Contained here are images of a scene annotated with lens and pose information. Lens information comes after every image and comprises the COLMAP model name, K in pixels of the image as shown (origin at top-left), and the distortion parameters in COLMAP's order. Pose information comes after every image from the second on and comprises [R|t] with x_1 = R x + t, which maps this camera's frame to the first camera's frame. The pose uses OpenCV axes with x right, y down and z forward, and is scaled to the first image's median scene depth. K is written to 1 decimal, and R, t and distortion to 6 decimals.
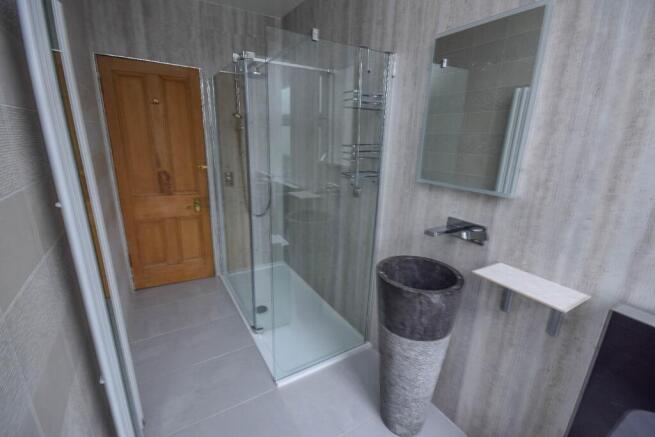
lens RADIAL K [[288.2, 0, 327.2], [0, 288.2, 220.8], [0, 0, 1]] dist [0.009479, -0.012028]
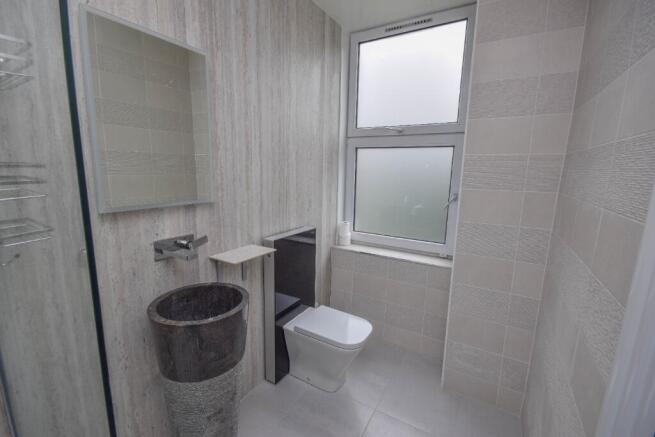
lens RADIAL K [[293.8, 0, 328.1], [0, 293.8, 217.6], [0, 0, 1]] dist [-0.001119, 0.000191]
pose [[-0.472636, -0.191444, 0.860212, -0.754354], [0.206669, 0.924818, 0.319374, -0.338904], [-0.856681, 0.328727, -0.397537, 1.179598]]
